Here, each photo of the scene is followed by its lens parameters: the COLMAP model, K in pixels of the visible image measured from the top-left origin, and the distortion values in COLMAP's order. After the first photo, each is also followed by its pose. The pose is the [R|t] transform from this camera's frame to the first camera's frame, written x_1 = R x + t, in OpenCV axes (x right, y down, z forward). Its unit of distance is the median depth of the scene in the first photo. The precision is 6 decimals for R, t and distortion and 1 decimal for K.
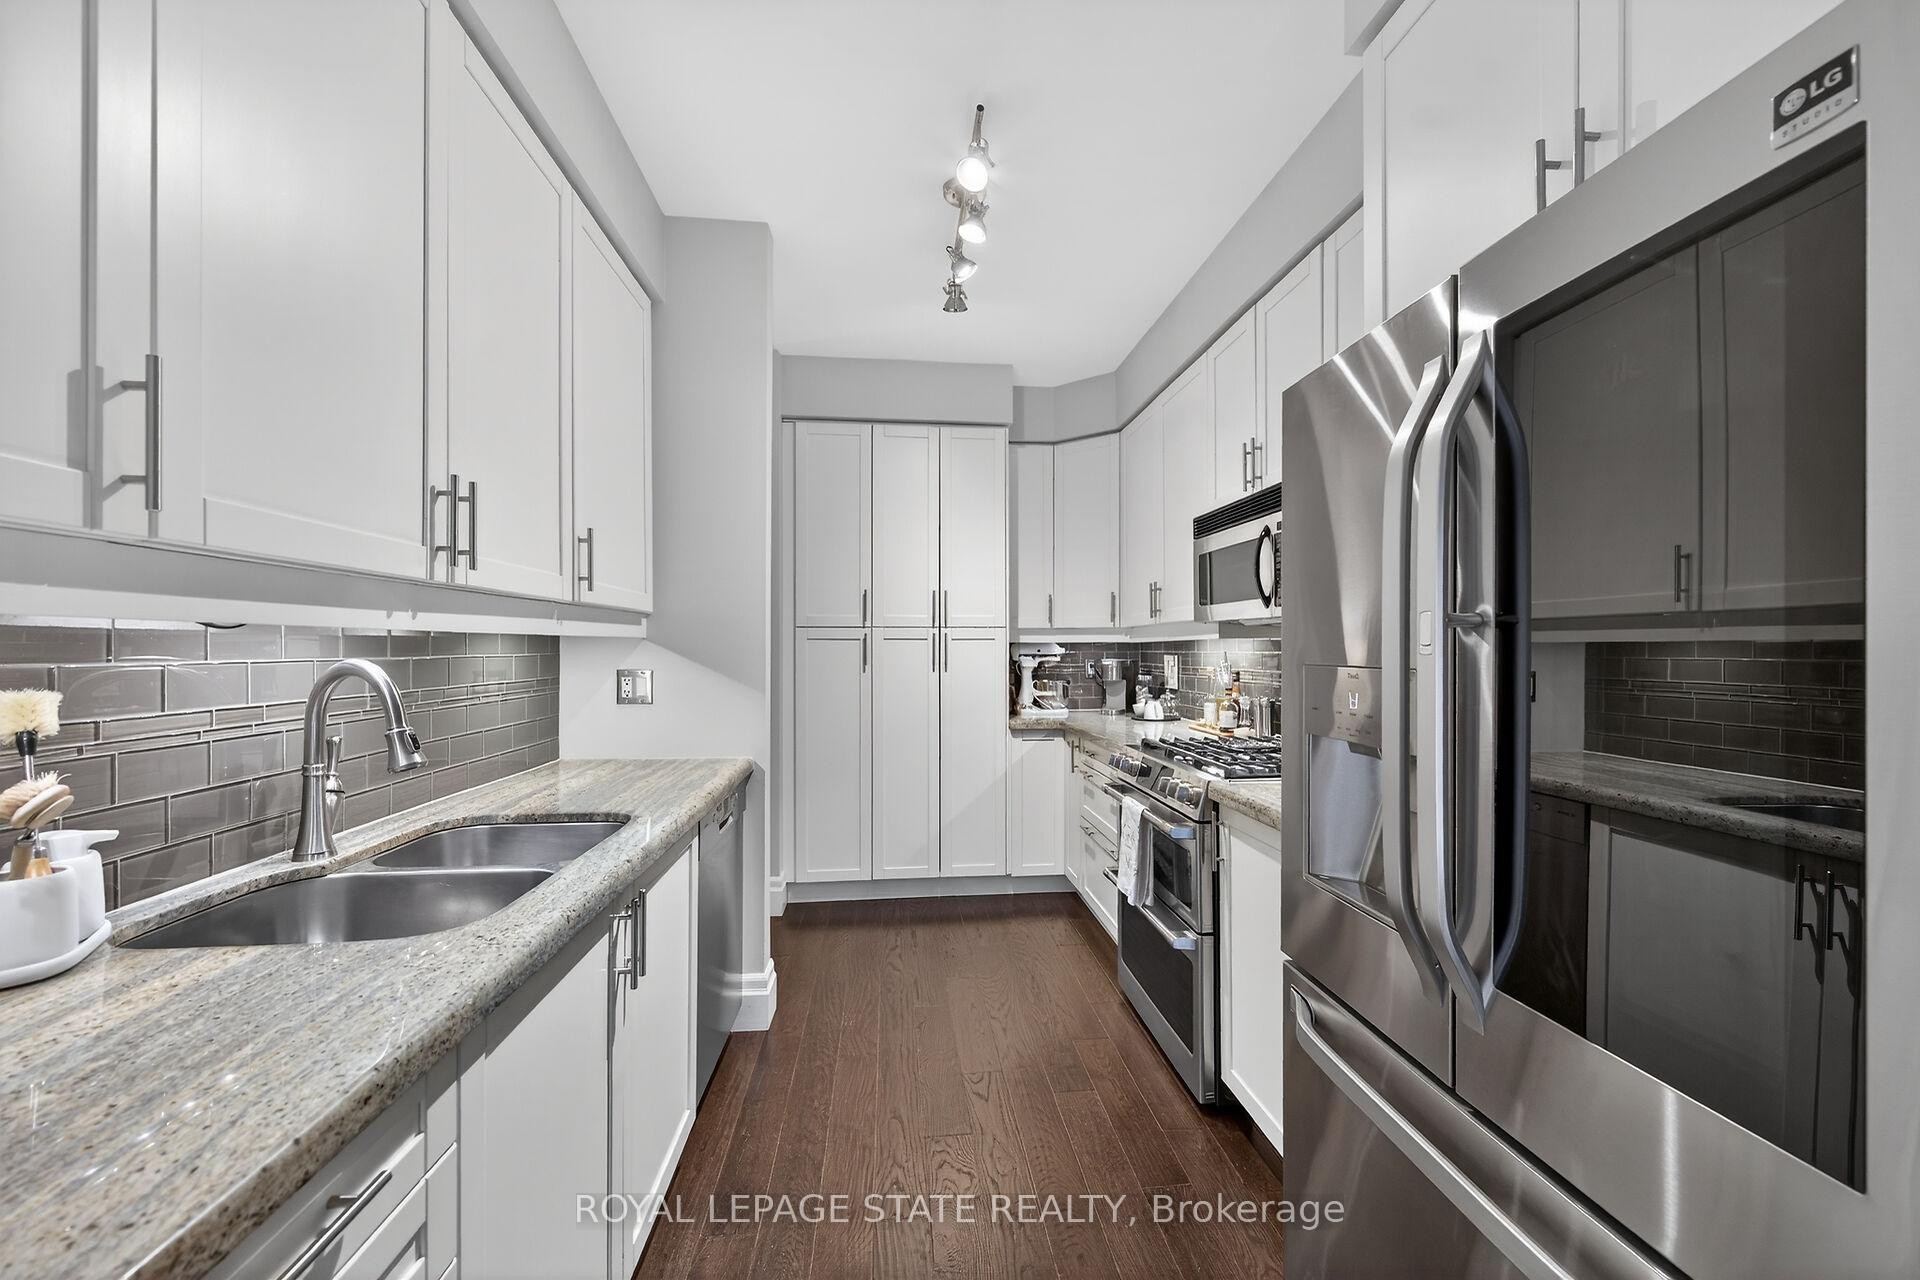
lens RADIAL K [[760.2, 0, 966.9], [0, 760.2, 652.9], [0, 0, 1]] dist [0.002185, -0.000281]
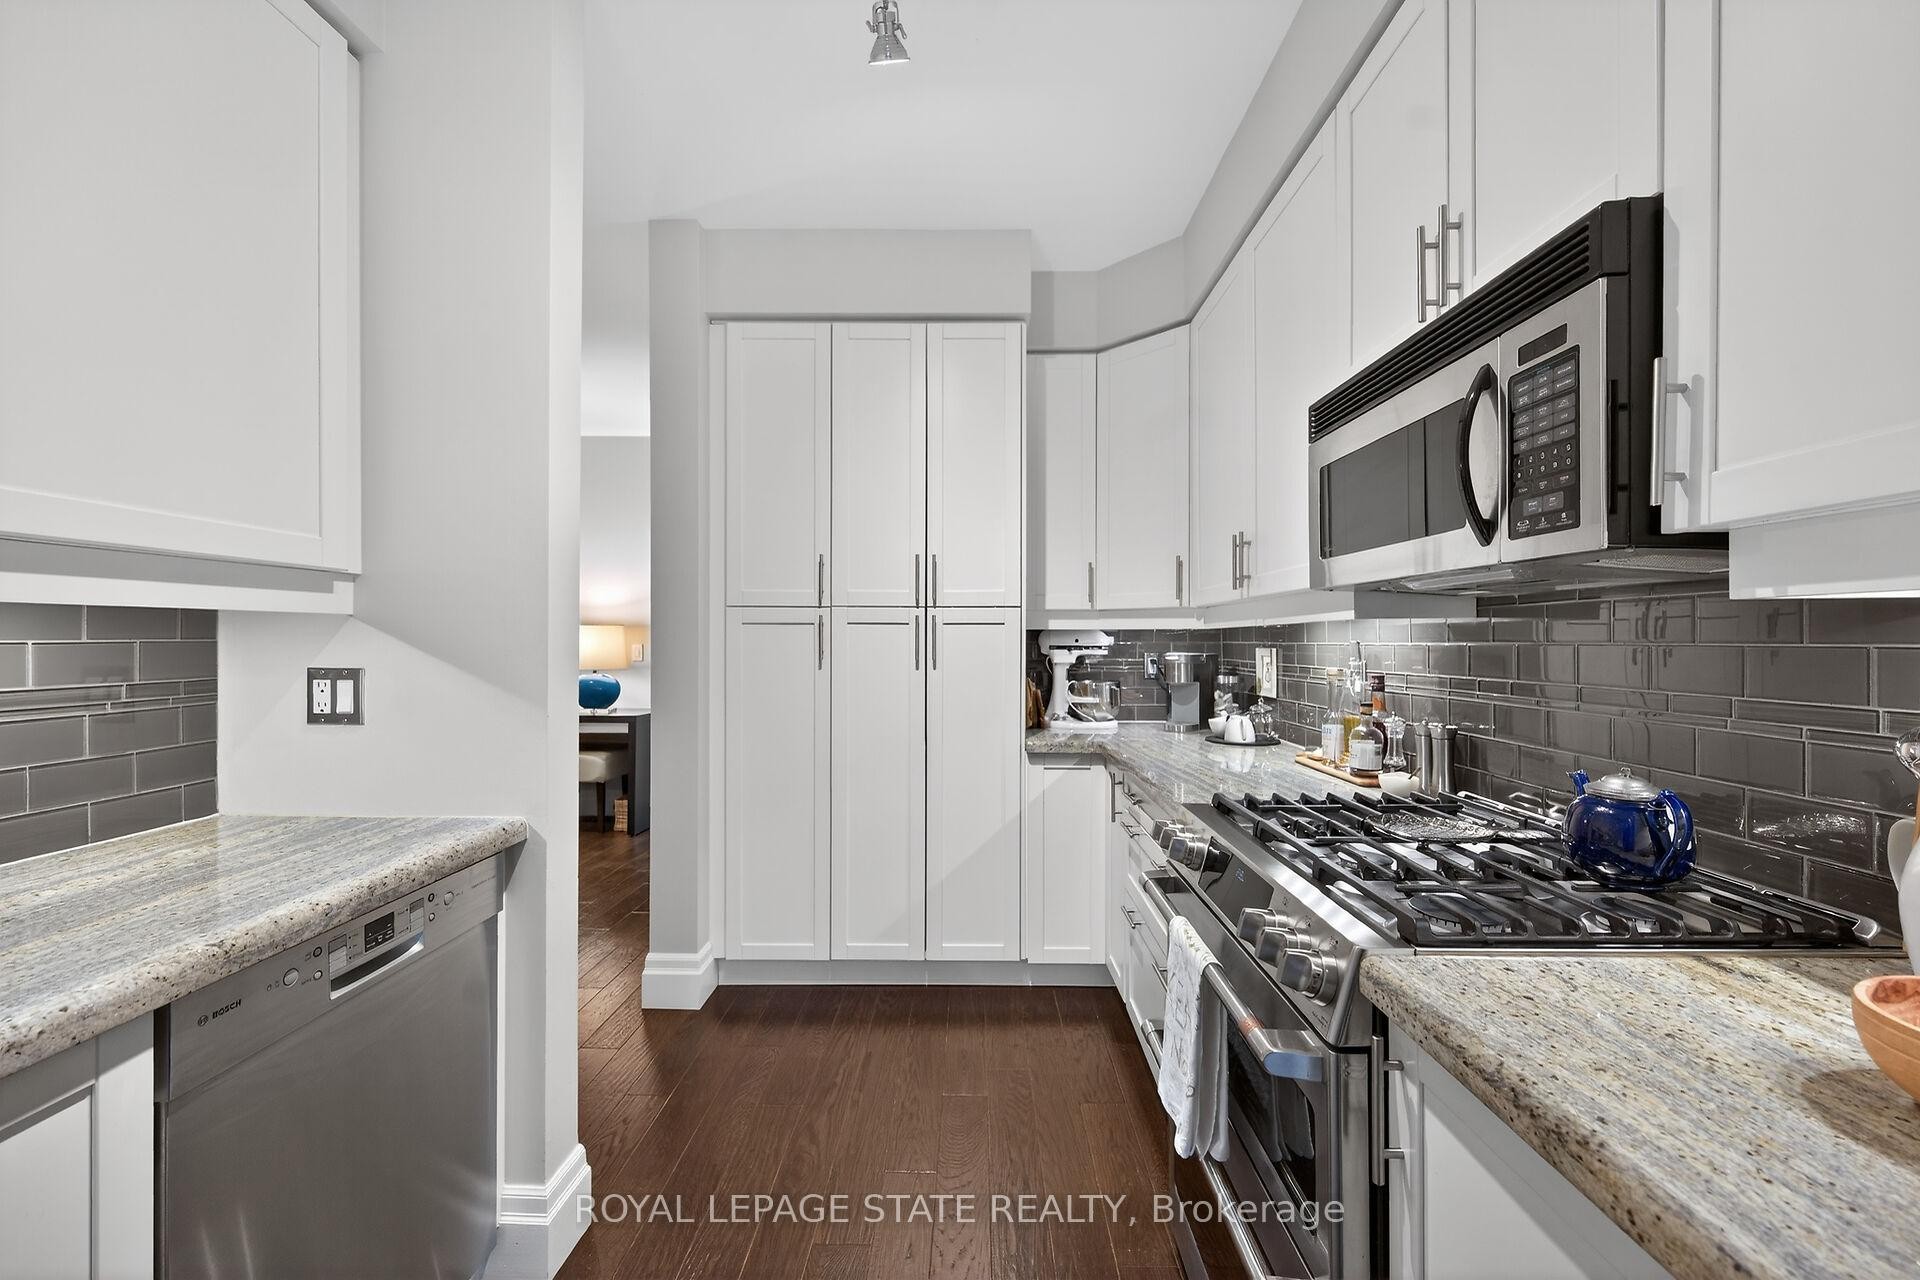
lens RADIAL K [[760.2, 0, 955.5], [0, 760.2, 644.7], [0, 0, 1]] dist [0.002185, -0.000281]
pose [[0.992152, 0.003644, -0.124985, 0.081775], [-0.003679, 0.999993, -0.000052, 0.001377], [0.124984, 0.000512, 0.992159, 0.306629]]
